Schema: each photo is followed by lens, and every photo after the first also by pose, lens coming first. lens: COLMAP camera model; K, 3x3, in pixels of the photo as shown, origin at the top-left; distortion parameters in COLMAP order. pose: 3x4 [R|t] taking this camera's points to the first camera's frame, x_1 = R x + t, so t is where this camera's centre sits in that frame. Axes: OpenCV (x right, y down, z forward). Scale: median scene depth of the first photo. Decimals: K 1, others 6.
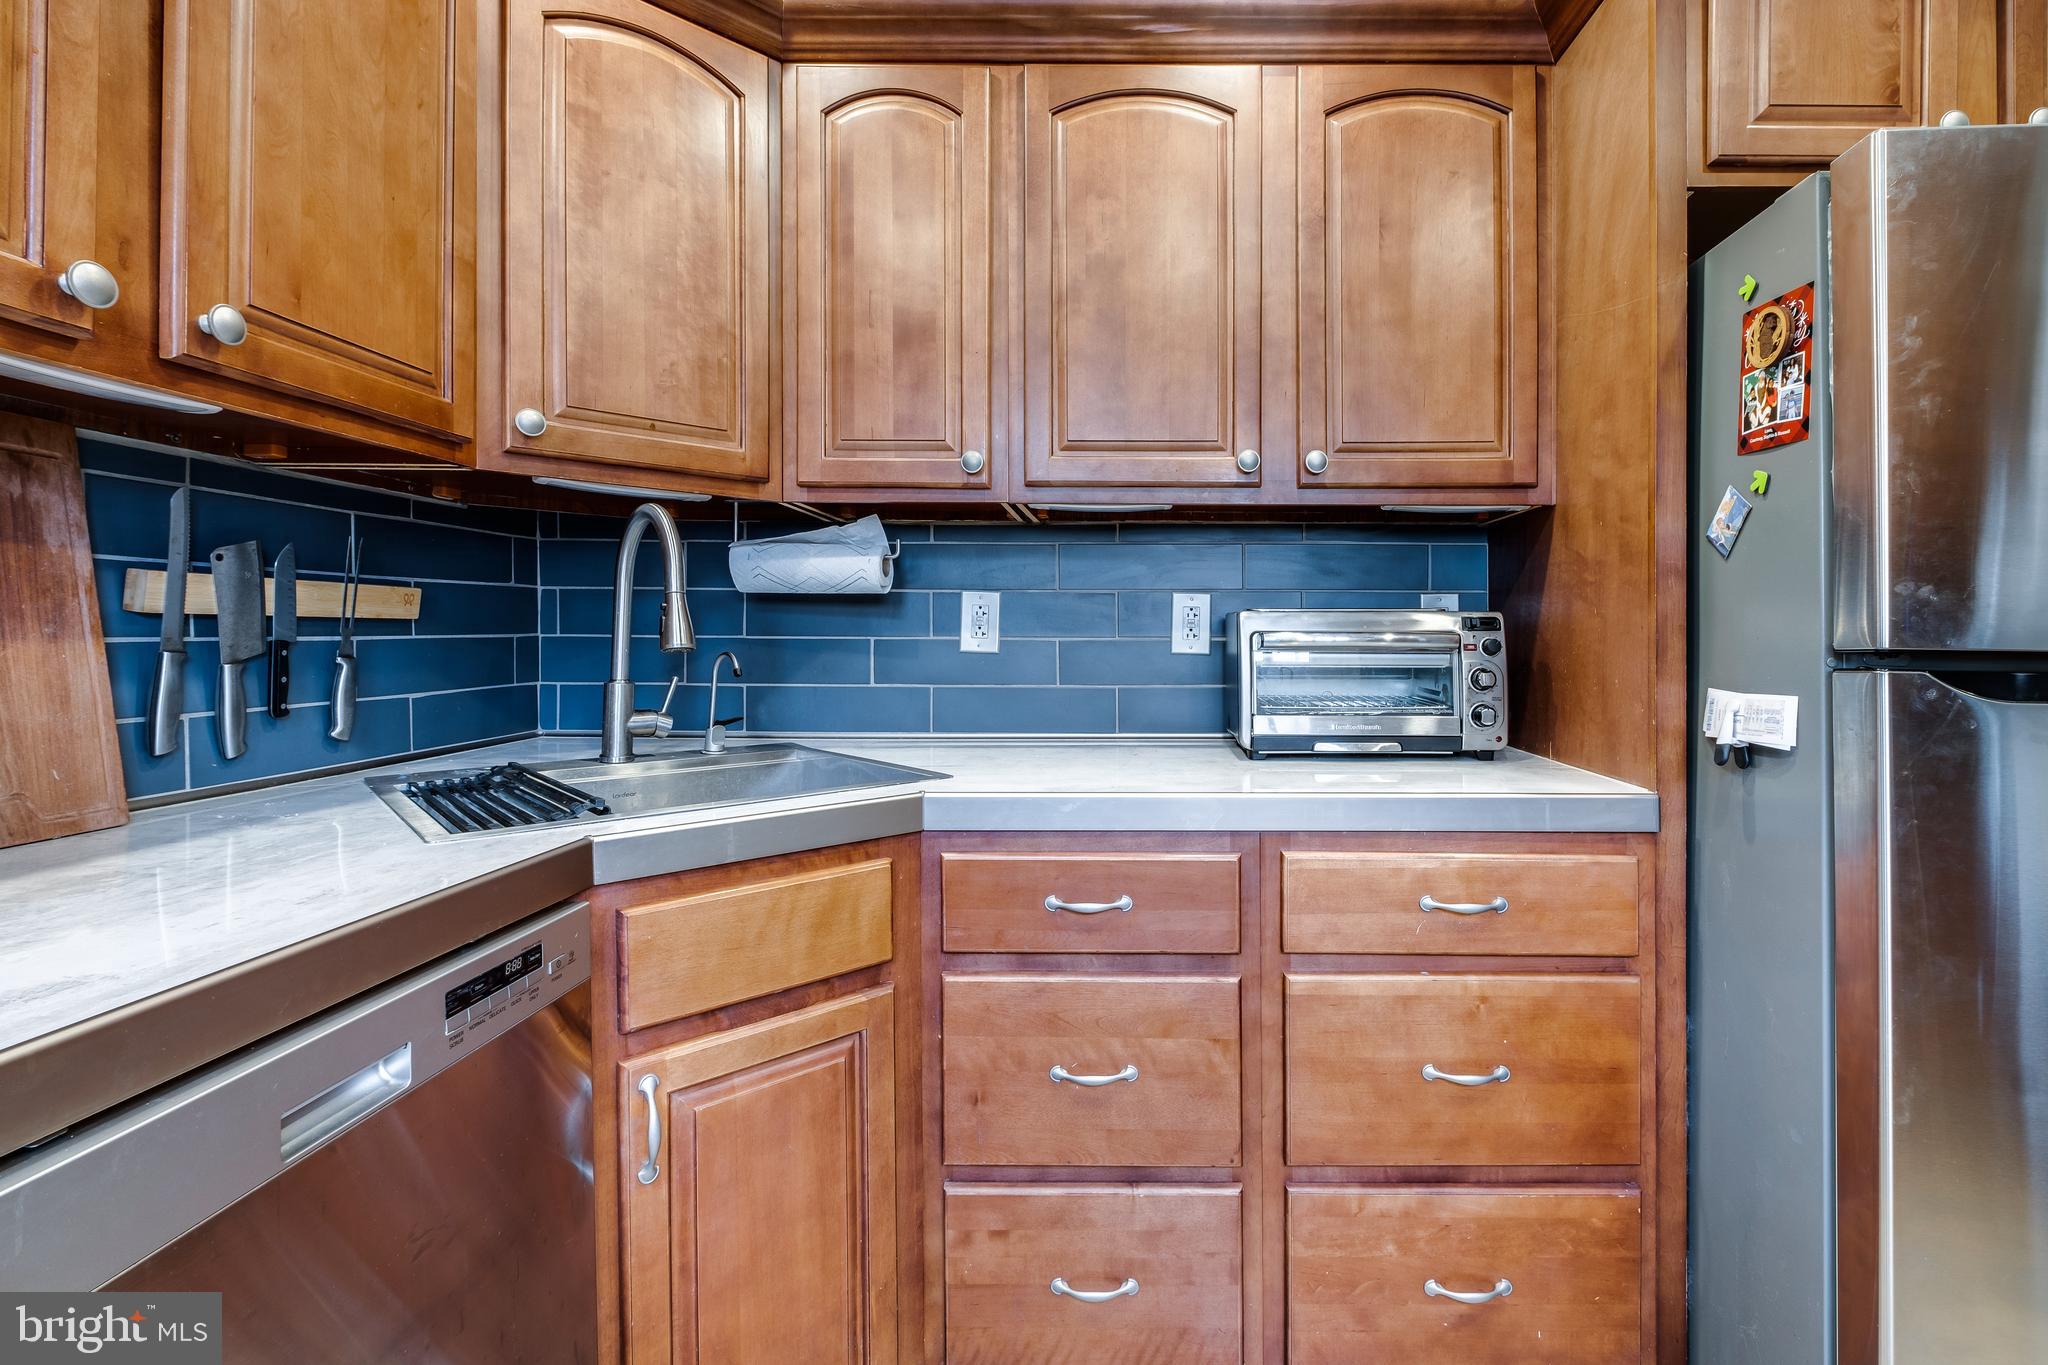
lens RADIAL K [[932.4, 0, 1145.3], [0, 932.4, 642.1], [0, 0, 1]] dist [0.008686, -0.007621]
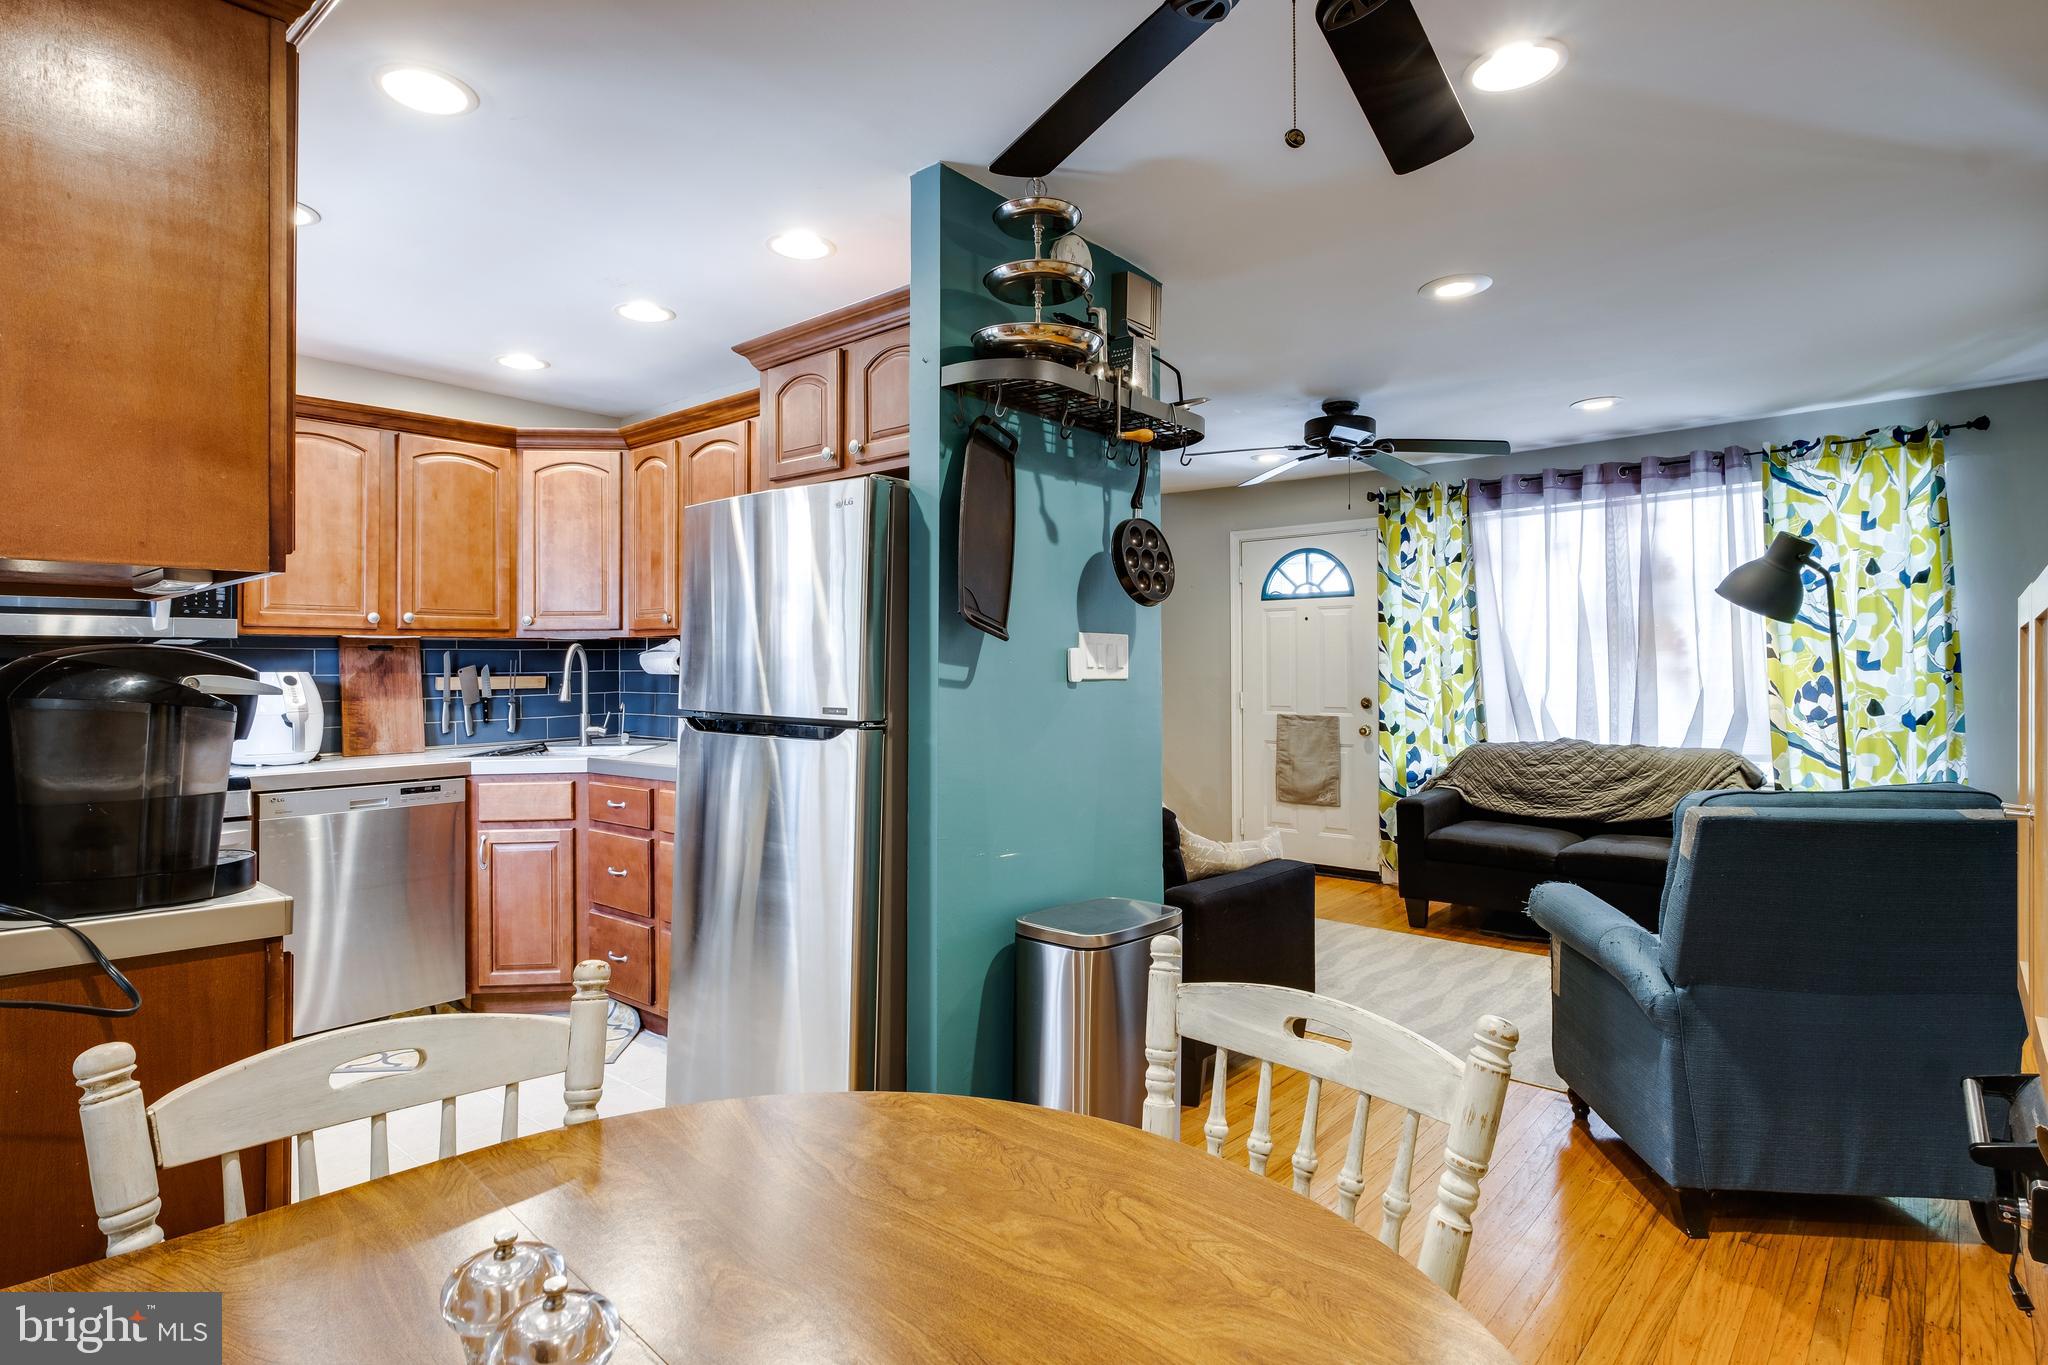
lens RADIAL K [[1040.8, 0, 1014.7], [0, 1040.8, 649.4], [0, 0, 1]] dist [0.004661, 0.000114]
pose [[0.767191, -0.022491, -0.641024, 2.571898], [0.007867, 0.999640, -0.025657, -0.058023], [0.641370, 0.014641, 0.767092, -0.478133]]
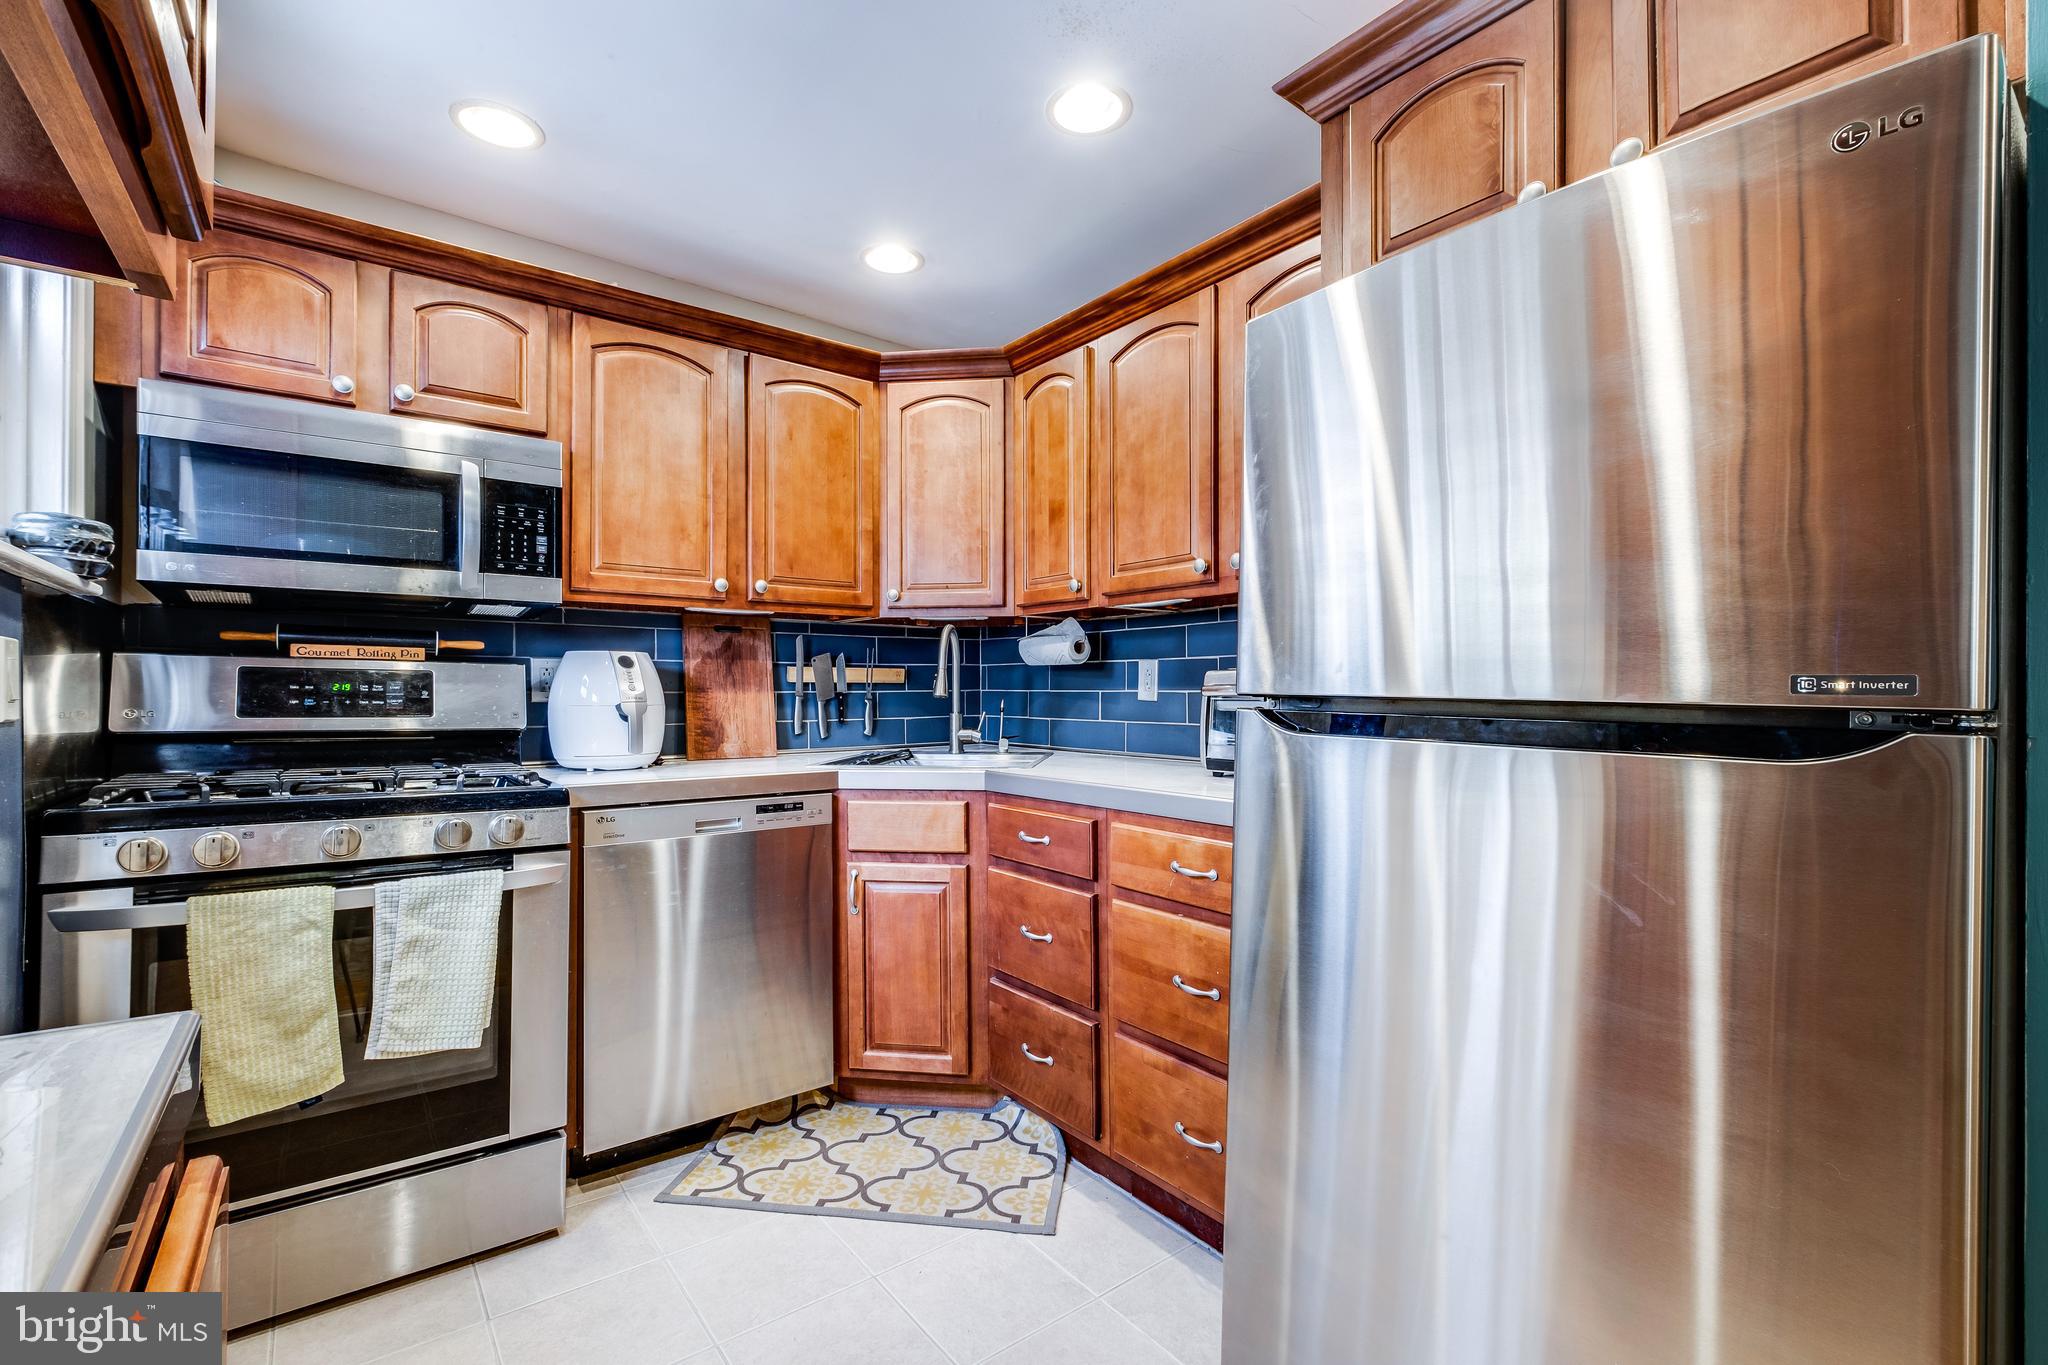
lens RADIAL K [[885.9, 0, 1022.6], [0, 885.9, 690.3], [0, 0, 1]] dist [0.003314, -0.000170]
pose [[0.615085, -0.005762, -0.788440, 1.255552], [-0.001089, 0.999966, -0.008158, 0.011210], [0.788460, 0.005877, 0.615058, -0.062618]]
